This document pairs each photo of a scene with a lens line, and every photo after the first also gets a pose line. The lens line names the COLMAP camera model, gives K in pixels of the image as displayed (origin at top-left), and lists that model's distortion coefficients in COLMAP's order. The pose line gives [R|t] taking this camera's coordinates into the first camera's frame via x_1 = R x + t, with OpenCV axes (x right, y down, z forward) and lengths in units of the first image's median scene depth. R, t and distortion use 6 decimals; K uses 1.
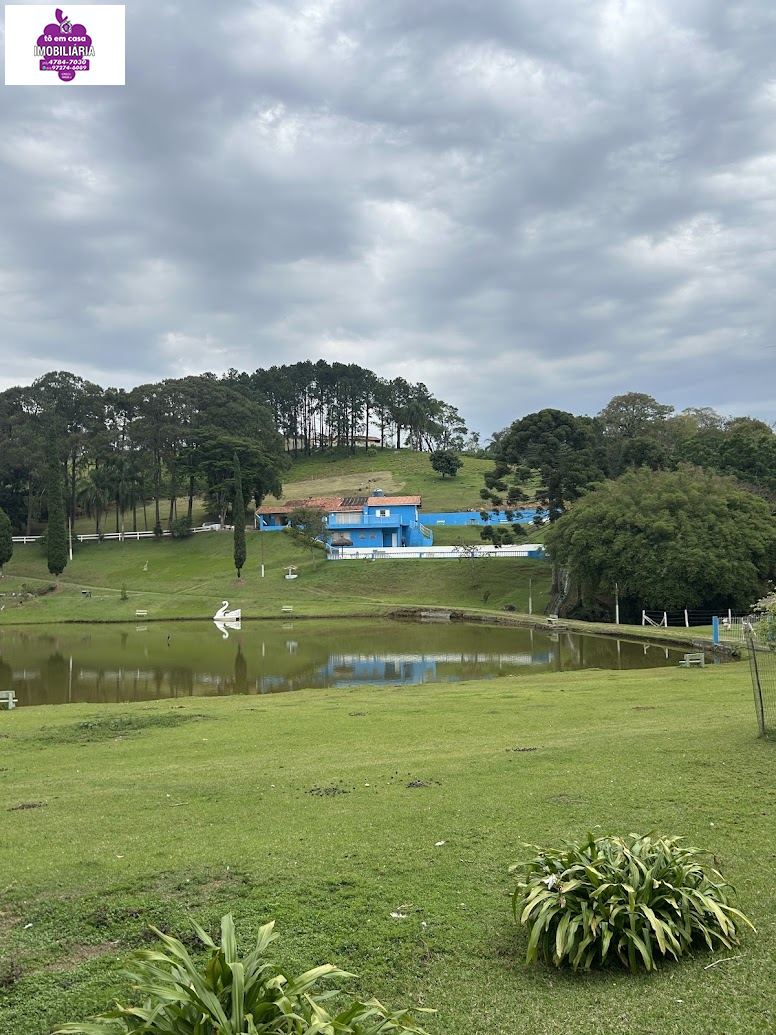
lens RADIAL K [[832.7, 0, 371.8], [0, 832.7, 514.9], [0, 0, 1]] dist [0.046506, -0.134346]
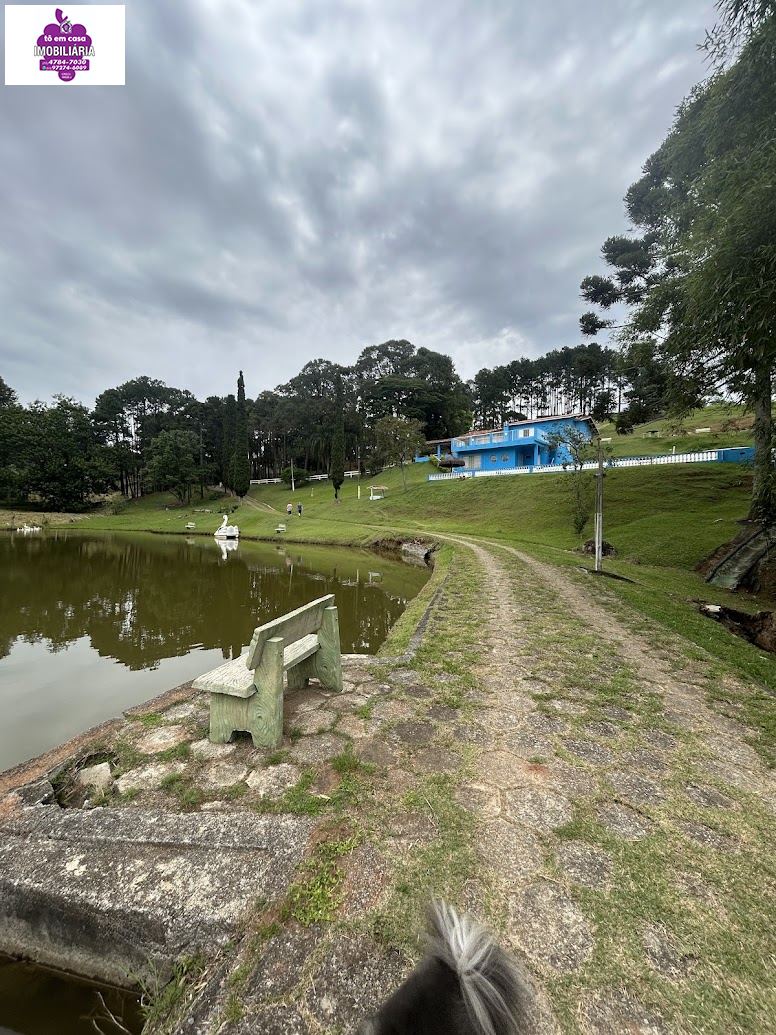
lens RADIAL K [[412.6, 0, 391.4], [0, 412.6, 514.5], [0, 0, 1]] dist [-0.002400, -0.000117]
pose [[0.817344, 0.027528, -0.575492, 0.189845], [-0.002694, 0.999030, 0.043960, 0.082724], [0.576143, -0.034380, 0.816625, 0.744981]]
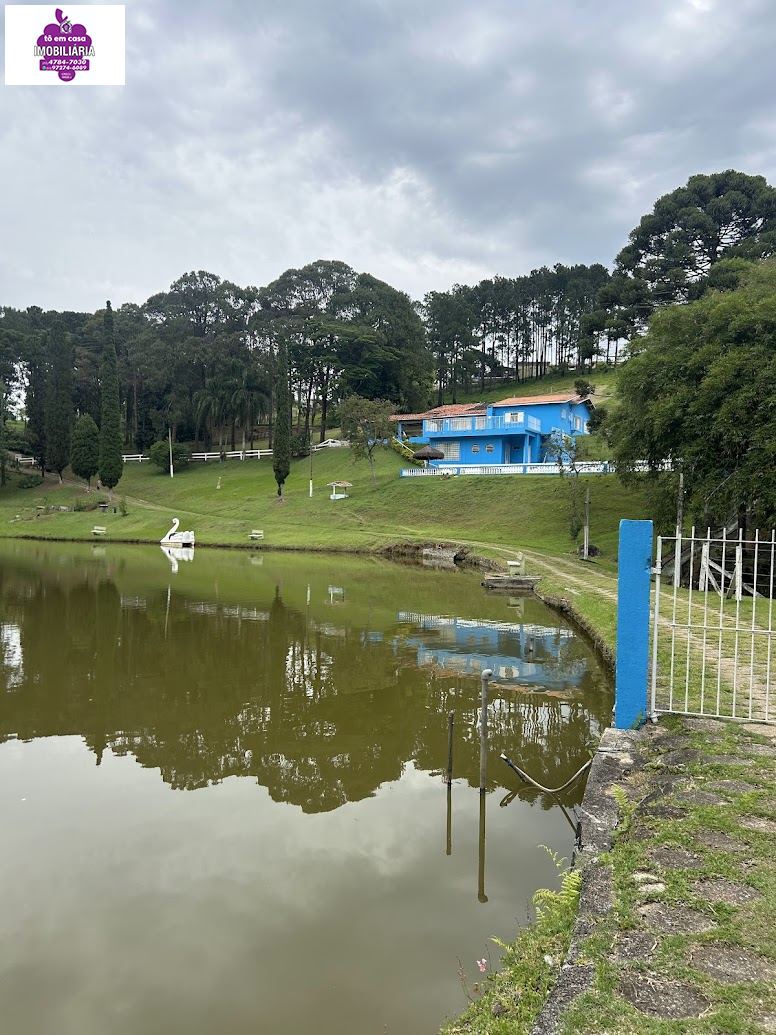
lens RADIAL K [[752.7, 0, 388.0], [0, 752.7, 517.5], [0, 0, 1]] dist [0.125519, -0.296141]
pose [[0.909757, 0.040201, -0.413190, 0.236889], [-0.019170, 0.998307, 0.054921, 0.063750], [0.414698, -0.042043, 0.908987, 0.492331]]
